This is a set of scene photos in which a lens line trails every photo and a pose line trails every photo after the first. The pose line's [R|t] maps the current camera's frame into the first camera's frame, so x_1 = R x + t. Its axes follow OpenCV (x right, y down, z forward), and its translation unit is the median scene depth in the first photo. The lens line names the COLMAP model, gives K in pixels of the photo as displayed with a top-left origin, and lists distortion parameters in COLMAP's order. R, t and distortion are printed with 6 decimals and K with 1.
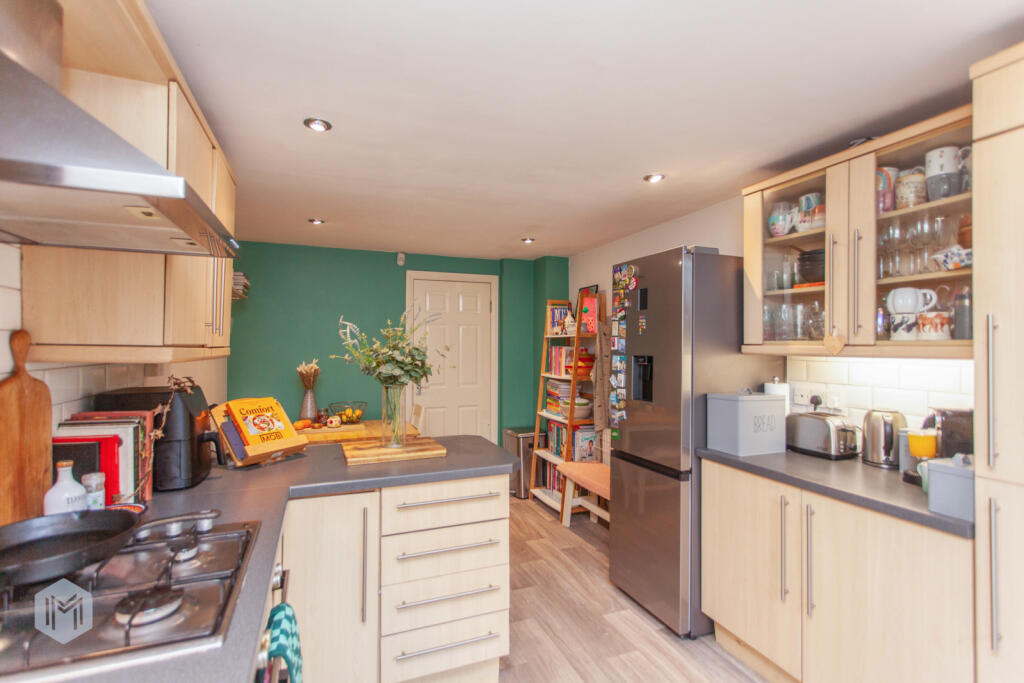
lens RADIAL K [[487.5, 0, 499.3], [0, 487.5, 340.8], [0, 0, 1]] dist [0.004757, 0.000486]
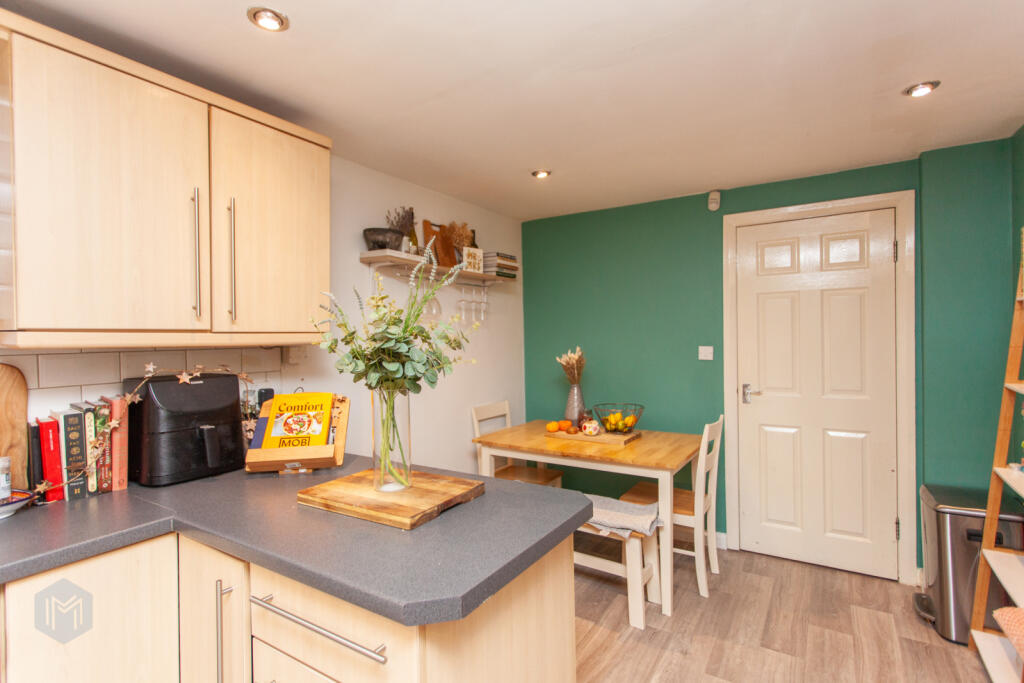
lens RADIAL K [[487.5, 0, 499.3], [0, 487.5, 340.8], [0, 0, 1]] dist [0.004757, 0.000486]
pose [[0.594390, -0.006612, -0.804150, 0.192365], [0.023859, 0.999671, 0.009416, 0.015873], [0.803823, -0.024782, 0.594352, 0.406064]]
